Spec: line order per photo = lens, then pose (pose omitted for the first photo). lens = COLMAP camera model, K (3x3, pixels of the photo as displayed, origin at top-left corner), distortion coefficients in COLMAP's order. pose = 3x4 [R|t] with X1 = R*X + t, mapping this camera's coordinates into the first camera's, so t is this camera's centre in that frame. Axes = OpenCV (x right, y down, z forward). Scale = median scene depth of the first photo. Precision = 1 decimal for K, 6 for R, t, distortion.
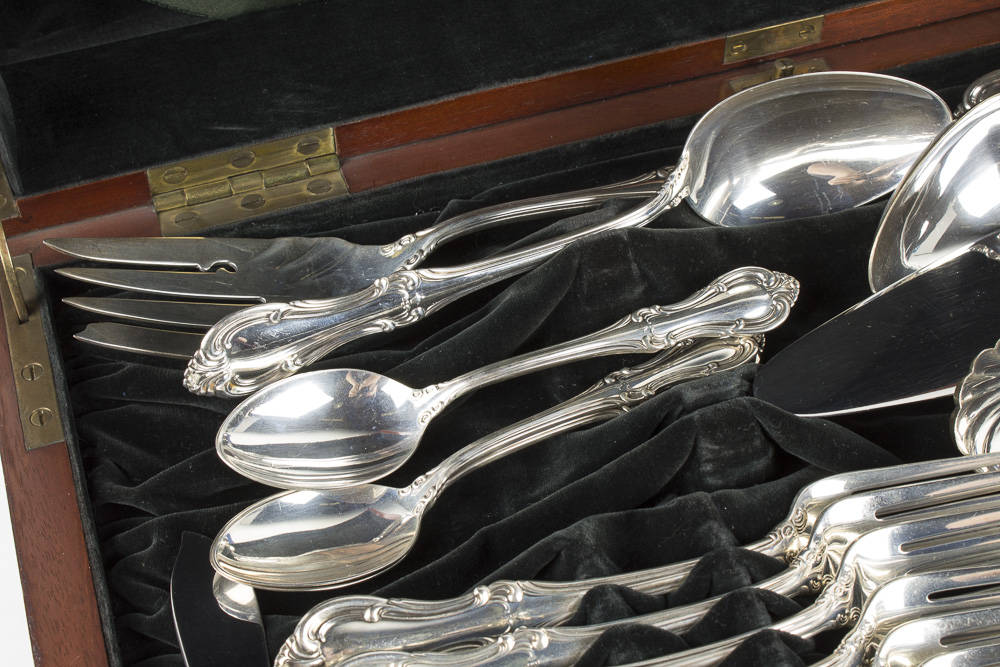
lens RADIAL K [[1657.3, 0, 500.0], [0, 1657.3, 333.5], [0, 0, 1]] dist [-0.035674, -0.004503]
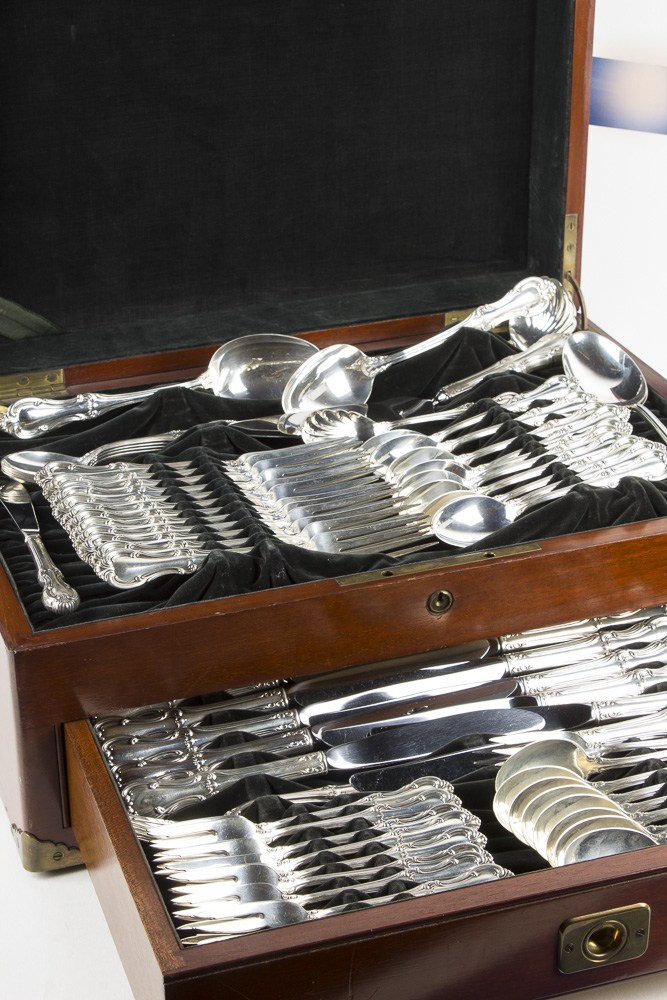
lens RADIAL K [[2037.7, 0, 333.5], [0, 2037.7, 500.0], [0, 0, 1]] dist [0.030372, 0.105042]
pose [[0.999547, -0.008666, 0.028822, 0.196884], [0.018968, 0.924901, -0.379734, 1.150161], [-0.023367, 0.380109, 0.924647, -1.603117]]
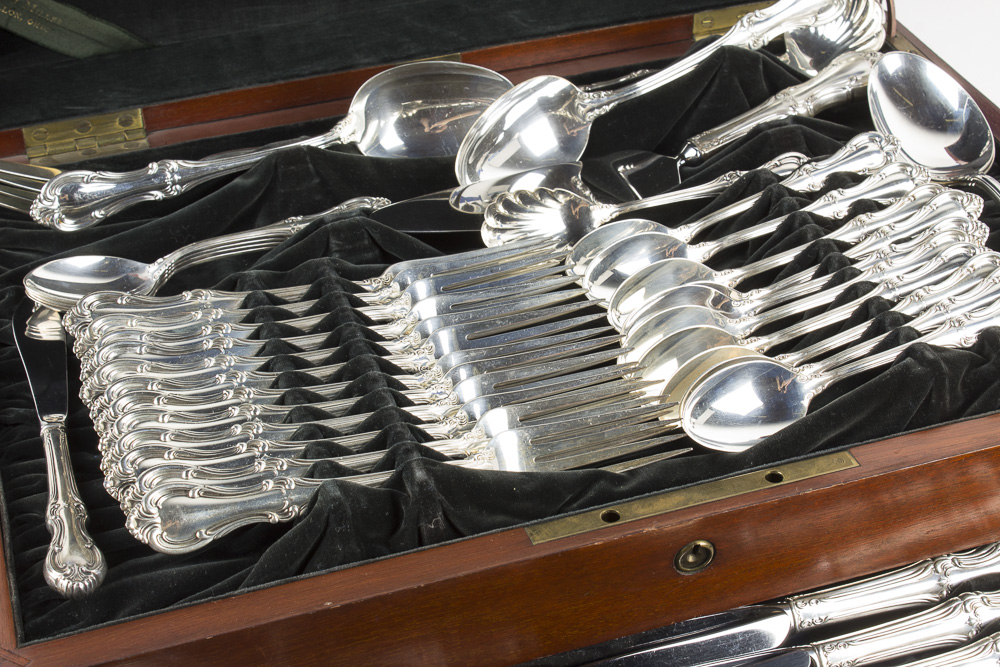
lens RADIAL K [[1803.3, 0, 500.0], [0, 1803.3, 333.5], [0, 0, 1]] dist [0.002400, 0.063144]
pose [[0.999980, -0.005901, -0.002149, 0.252320], [0.005255, 0.973566, -0.228345, 0.493942], [0.003440, 0.228329, 0.973578, -0.661517]]
